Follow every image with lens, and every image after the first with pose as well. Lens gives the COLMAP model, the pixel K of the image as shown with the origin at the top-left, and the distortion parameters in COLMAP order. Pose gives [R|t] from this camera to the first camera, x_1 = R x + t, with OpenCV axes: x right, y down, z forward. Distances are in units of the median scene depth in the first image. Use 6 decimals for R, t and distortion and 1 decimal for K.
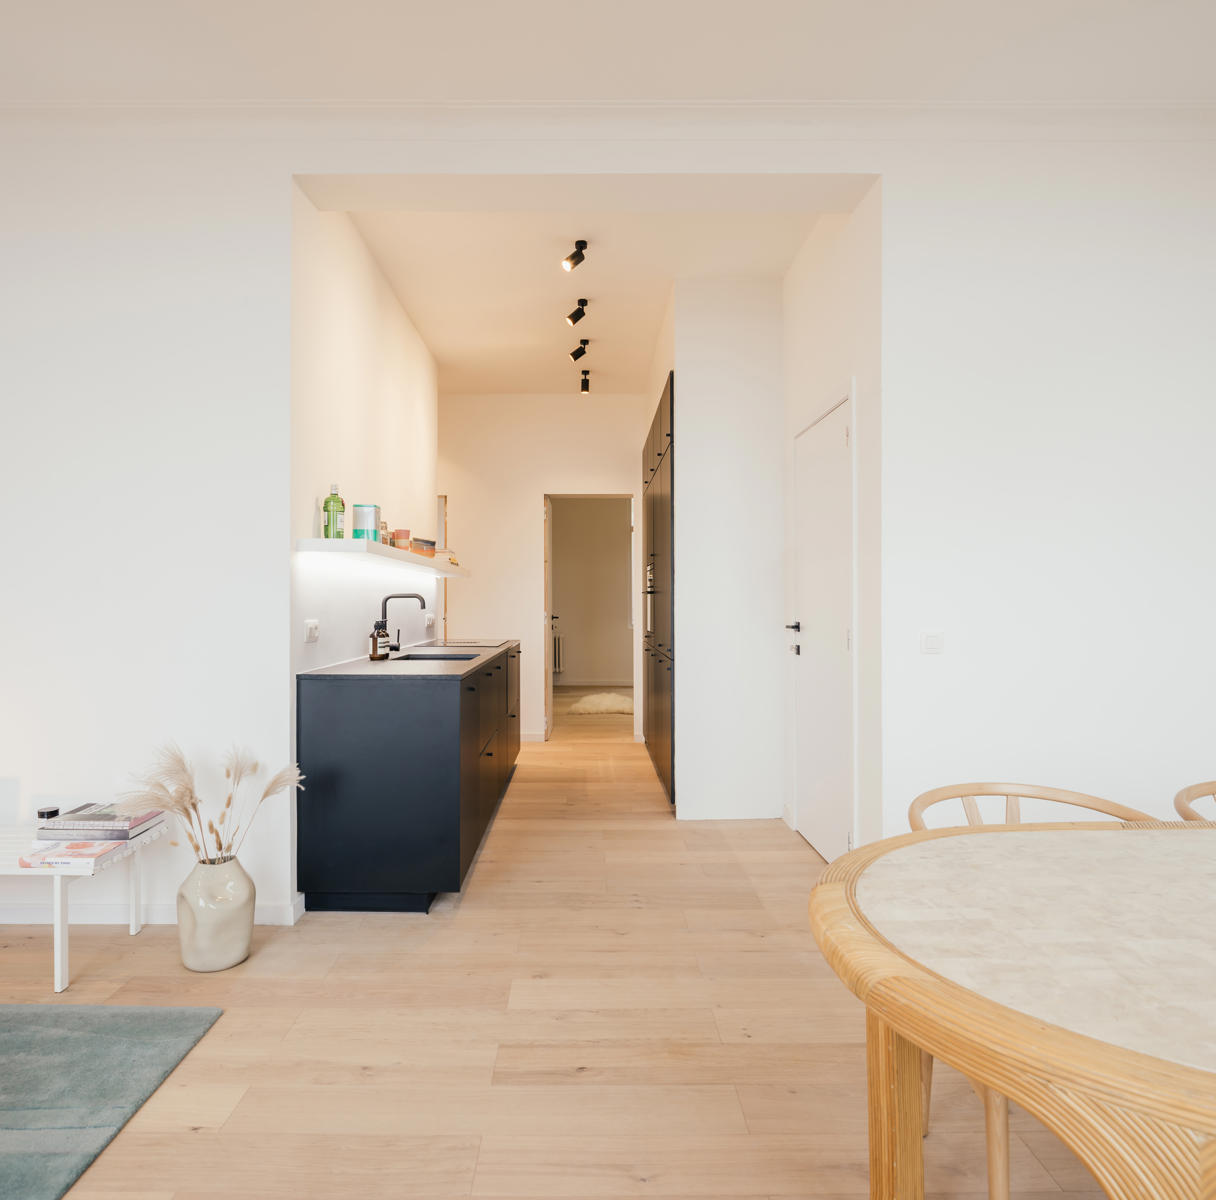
lens RADIAL K [[820.8, 0, 558.7], [0, 820.8, 606.9], [0, 0, 1]] dist [0.000050, 0.000478]
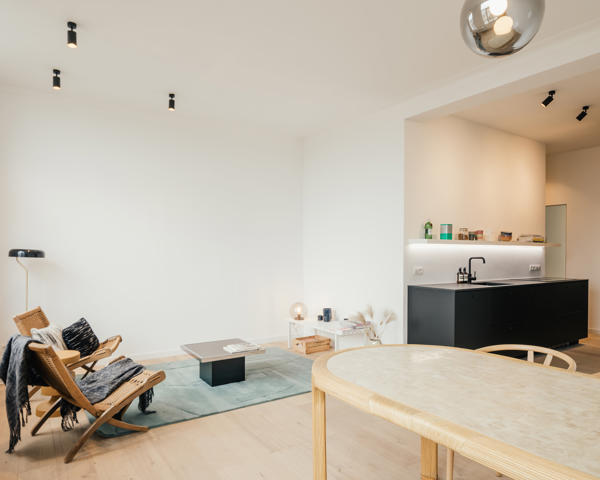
lens RADIAL K [[410.1, 0, 310.2], [0, 410.1, 250.2], [0, 0, 1]] dist [-0.003179, -0.000103]
pose [[0.592255, 0.000102, -0.805751, 0.611189], [-0.007334, 0.999959, -0.005264, -0.030982], [0.805717, 0.009027, 0.592232, -0.147689]]
